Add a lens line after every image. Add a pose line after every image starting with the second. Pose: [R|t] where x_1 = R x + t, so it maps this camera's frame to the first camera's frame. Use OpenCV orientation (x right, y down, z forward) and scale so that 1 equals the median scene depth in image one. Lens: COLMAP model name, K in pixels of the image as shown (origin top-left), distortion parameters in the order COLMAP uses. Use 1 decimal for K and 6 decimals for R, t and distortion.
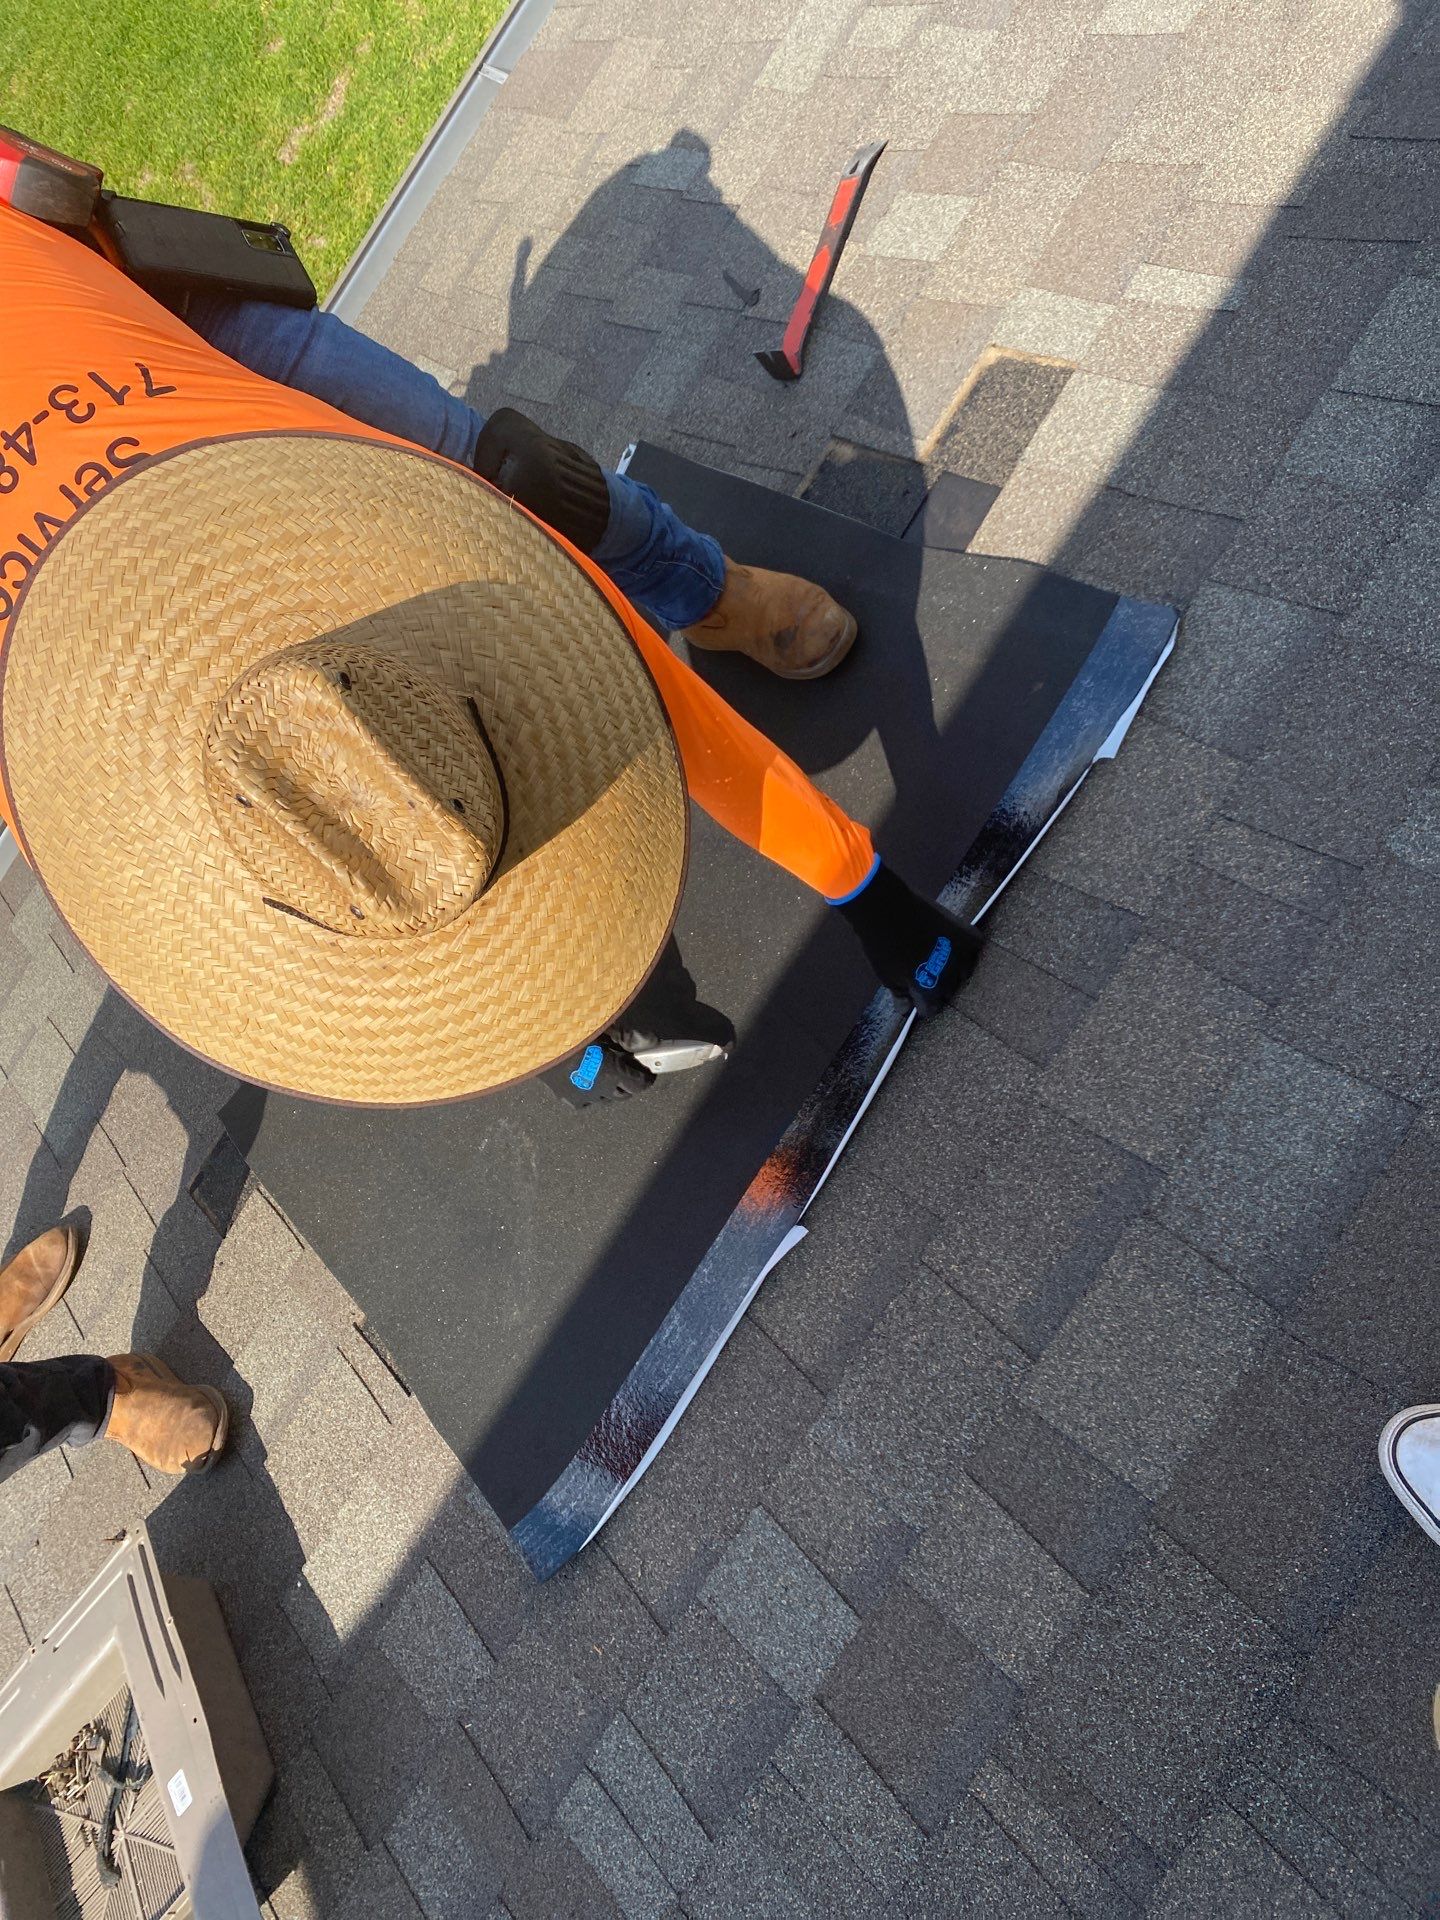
lens RADIAL K [[1472.7, 0, 725.1], [0, 1472.7, 961.1], [0, 0, 1]] dist [0.019513, -0.021502]
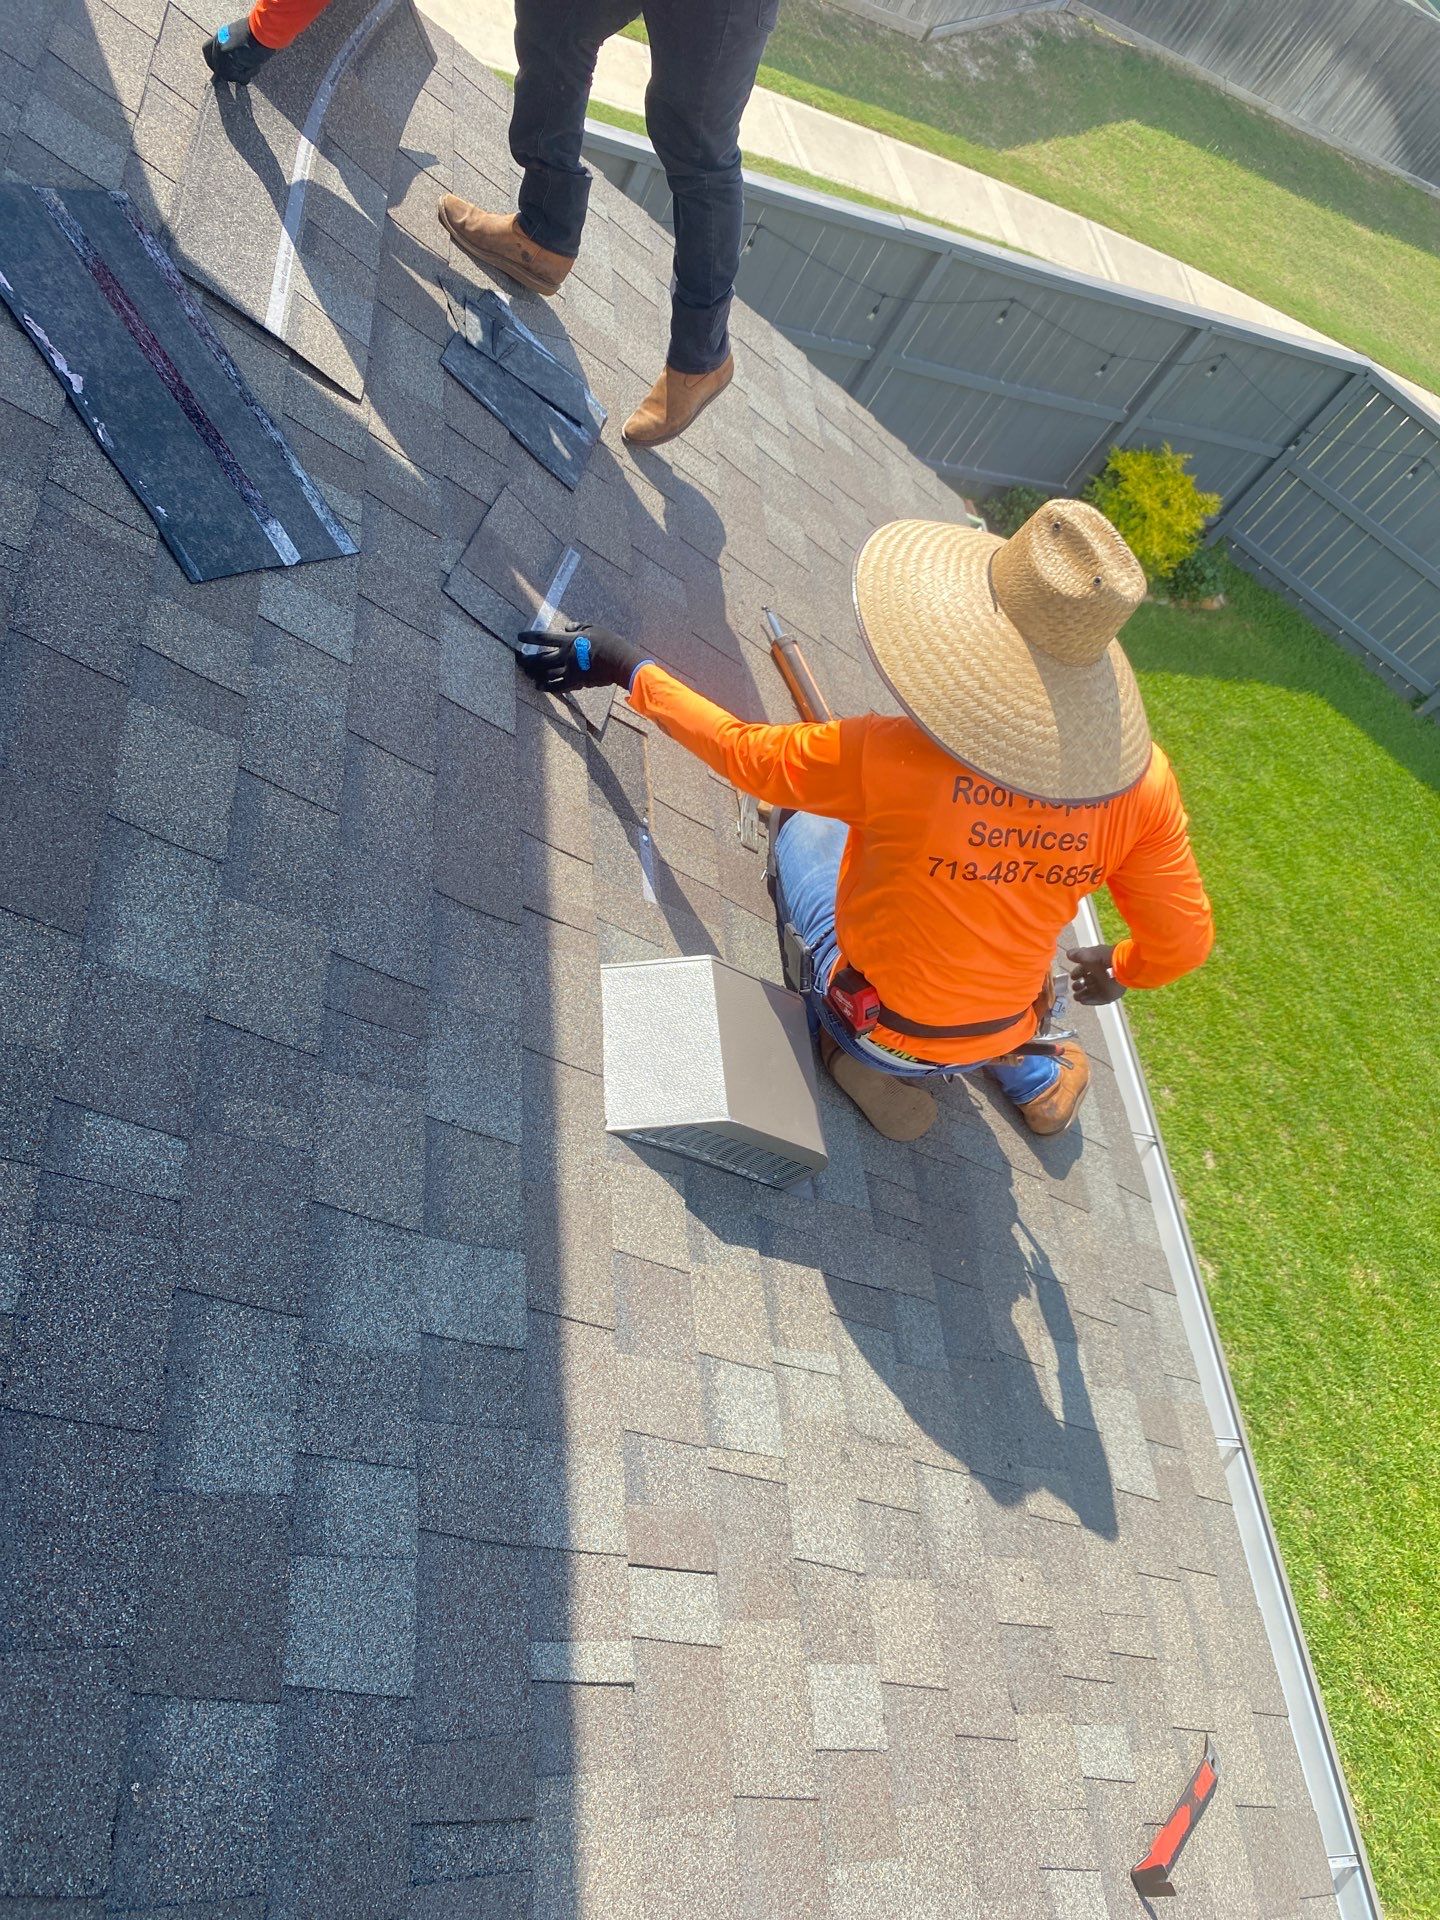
lens RADIAL K [[1472.7, 0, 738.3], [0, 1472.7, 938.0], [0, 0, 1]] dist [0.019513, -0.021502]
pose [[-0.782561, 0.494121, -0.378739, 0.384143], [-0.619067, -0.682083, 0.389255, -0.600721], [-0.065992, 0.539080, 0.839665, -0.141433]]
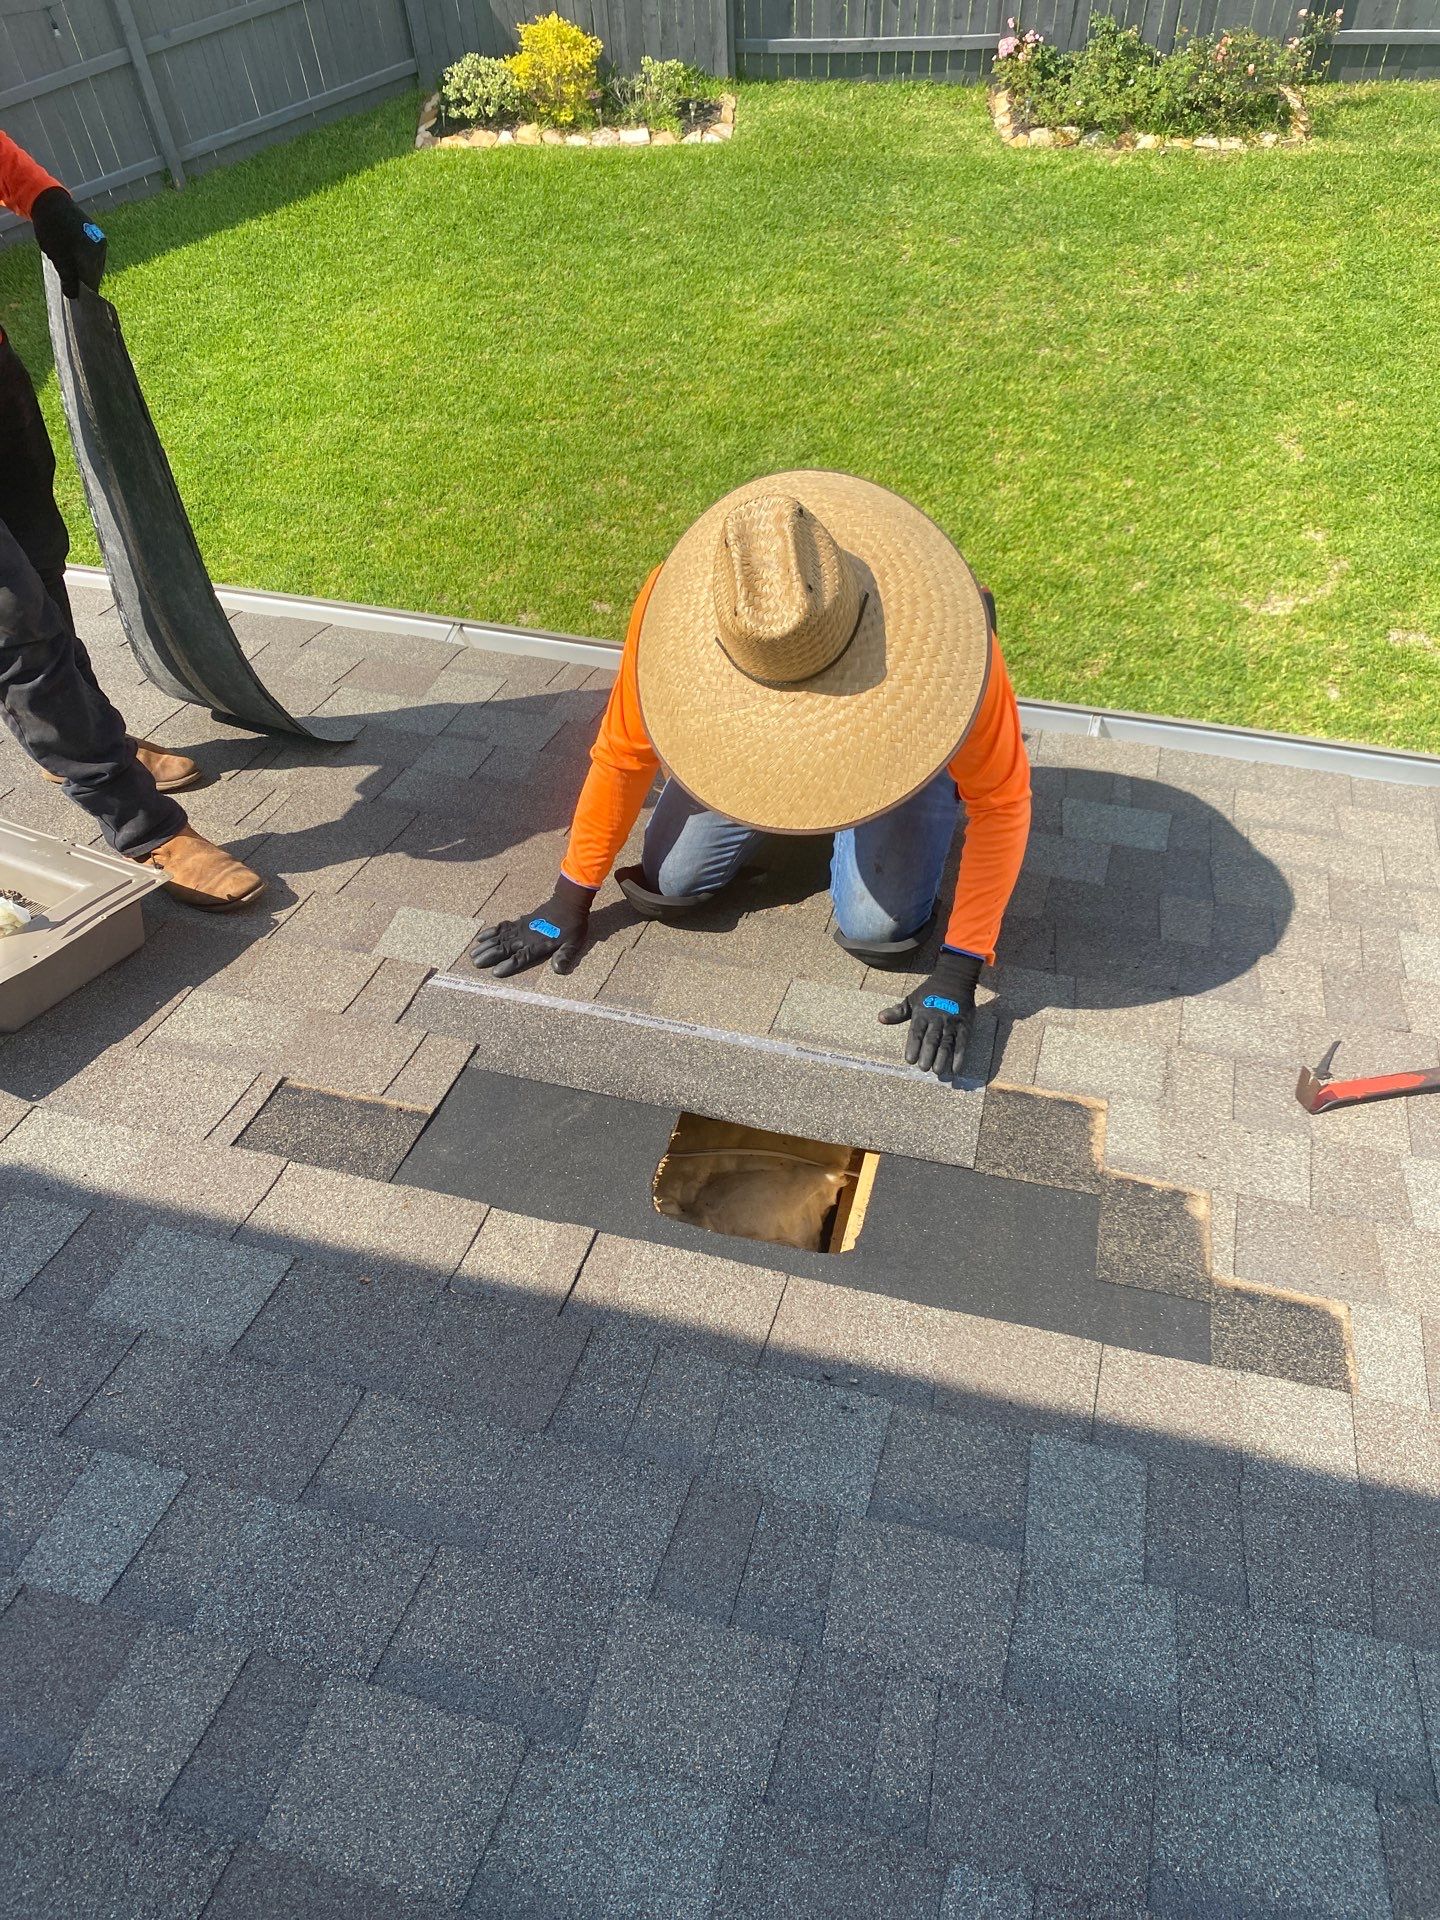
lens RADIAL K [[1472.7, 0, 722.8], [0, 1472.7, 940.5], [0, 0, 1]] dist [0.019513, -0.021502]
pose [[0.349075, 0.896551, -0.272659, 0.093174], [-0.930483, 0.366118, 0.012600, -0.139925], [0.111122, 0.249307, 0.962028, -0.090982]]
